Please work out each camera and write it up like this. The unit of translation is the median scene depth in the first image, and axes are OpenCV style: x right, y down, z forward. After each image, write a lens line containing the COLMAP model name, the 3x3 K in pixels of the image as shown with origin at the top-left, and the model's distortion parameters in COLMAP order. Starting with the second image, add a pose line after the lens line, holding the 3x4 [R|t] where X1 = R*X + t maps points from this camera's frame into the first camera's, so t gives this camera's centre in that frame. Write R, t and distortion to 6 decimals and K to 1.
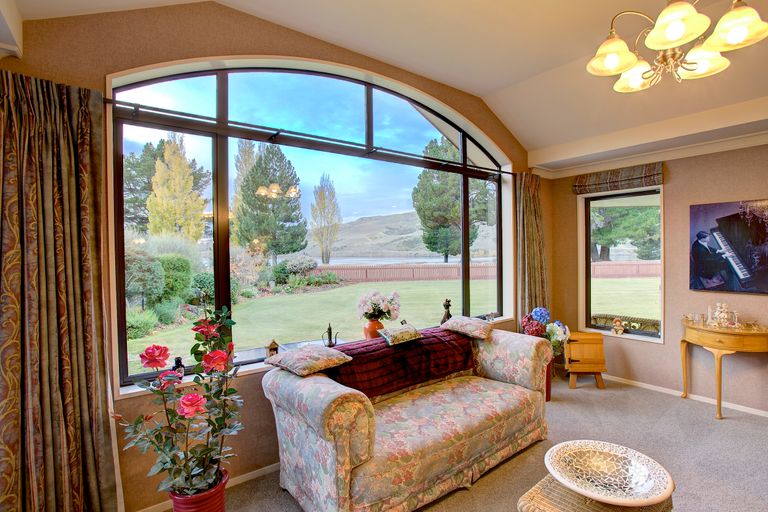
lens RADIAL K [[368.5, 0, 383.8], [0, 368.5, 246.6], [0, 0, 1]] dist [-0.062209, 0.030189]
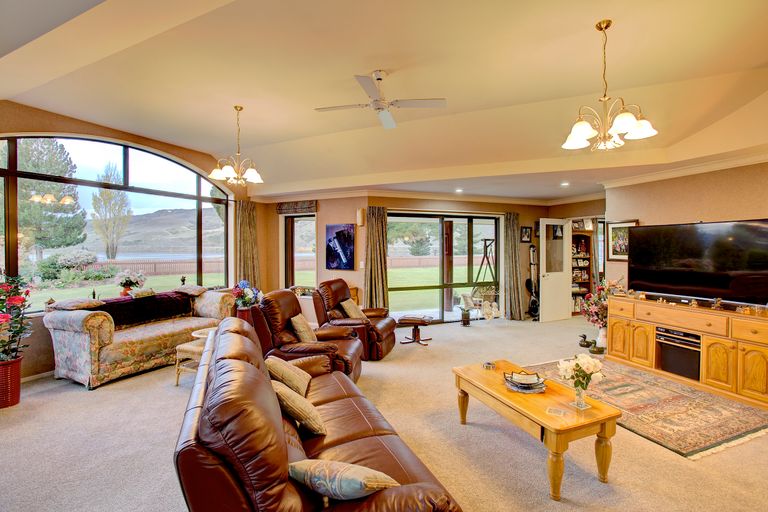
lens RADIAL K [[368.5, 0, 383.8], [0, 368.5, 246.6], [0, 0, 1]] dist [-0.062209, 0.030189]
pose [[0.884976, 0.012698, 0.465464, 0.194607], [-0.017442, 0.999831, 0.005885, -0.013659], [-0.465310, -0.013327, 0.885047, -0.791194]]
